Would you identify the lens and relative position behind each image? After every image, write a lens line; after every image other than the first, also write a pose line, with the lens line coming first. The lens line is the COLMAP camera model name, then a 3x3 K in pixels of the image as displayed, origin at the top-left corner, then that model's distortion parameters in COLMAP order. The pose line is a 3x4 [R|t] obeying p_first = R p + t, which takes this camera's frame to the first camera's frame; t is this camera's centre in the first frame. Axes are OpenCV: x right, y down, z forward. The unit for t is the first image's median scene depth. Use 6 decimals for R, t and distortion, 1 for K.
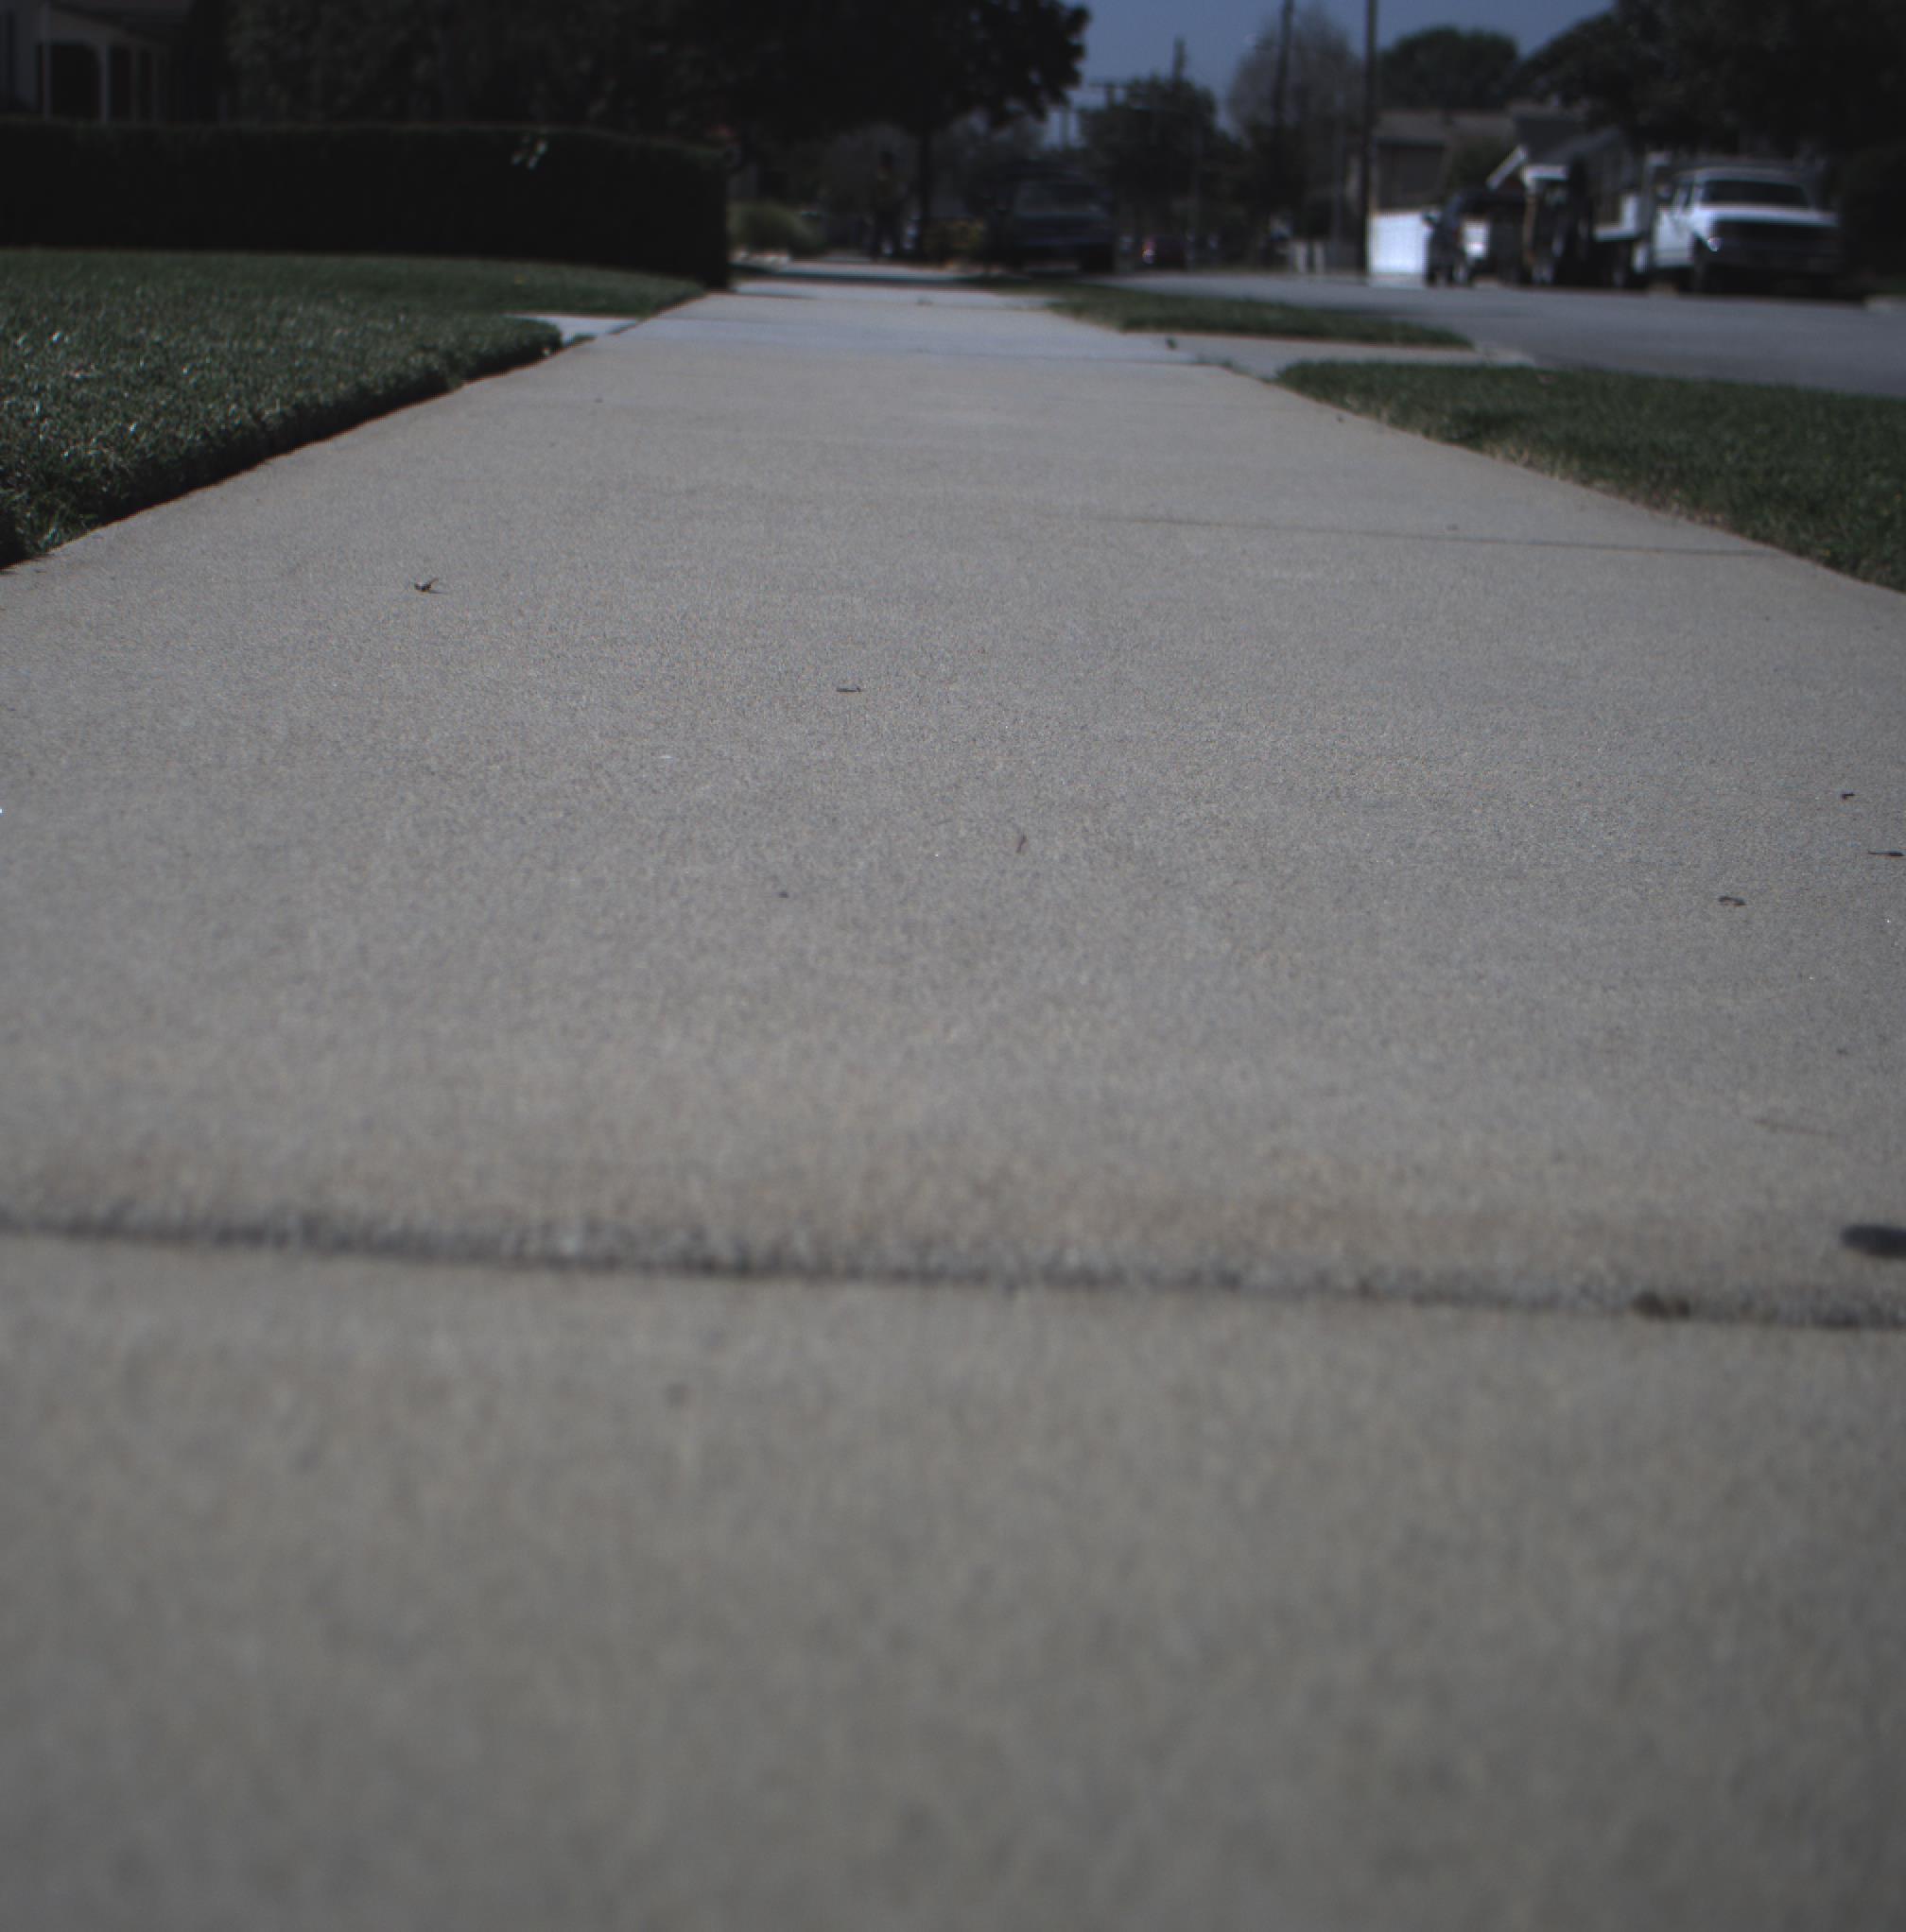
lens RADIAL K [[4167.4, 0, 692.1], [0, 4167.4, 965.4], [0, 0, 1]] dist [-0.189993, 0.687357]
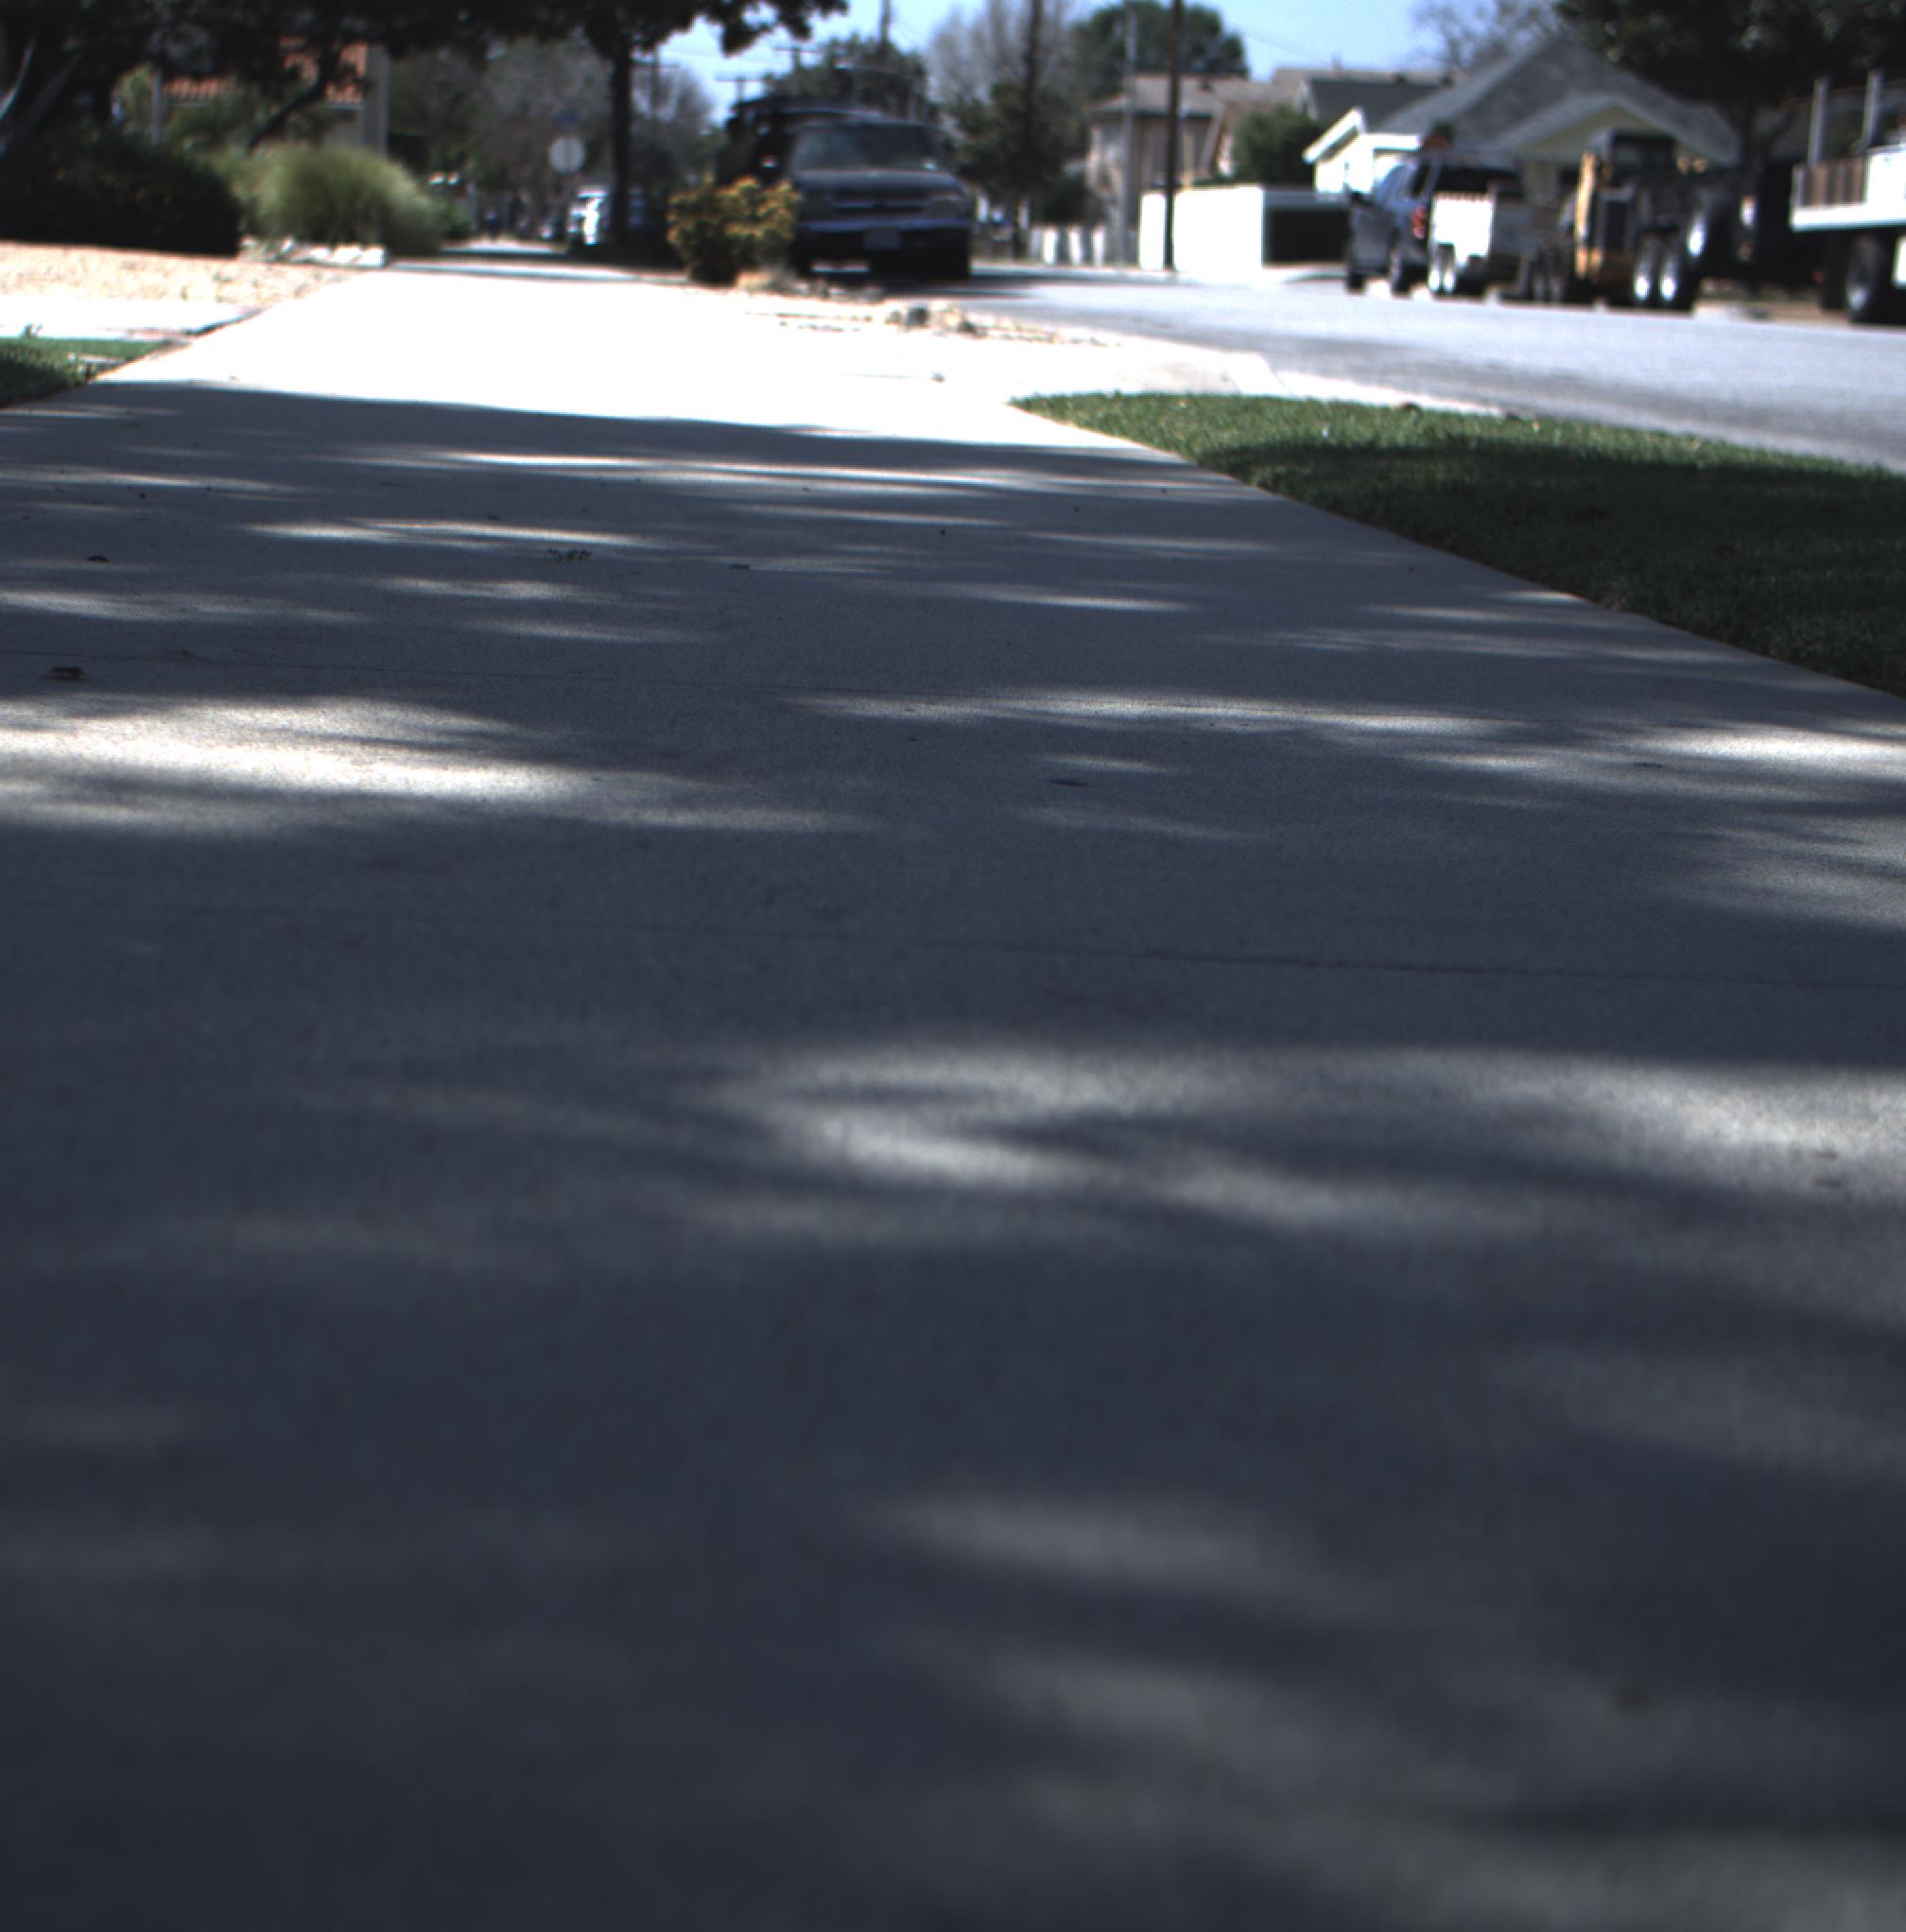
lens RADIAL K [[4167.4, 0, 692.1], [0, 4167.4, 965.4], [0, 0, 1]] dist [-0.189993, 0.687357]
pose [[0.996550, -0.005290, 0.082827, 0.014565], [0.004952, 0.999979, 0.004289, -0.068677], [-0.082848, -0.003864, 0.996555, 0.394102]]
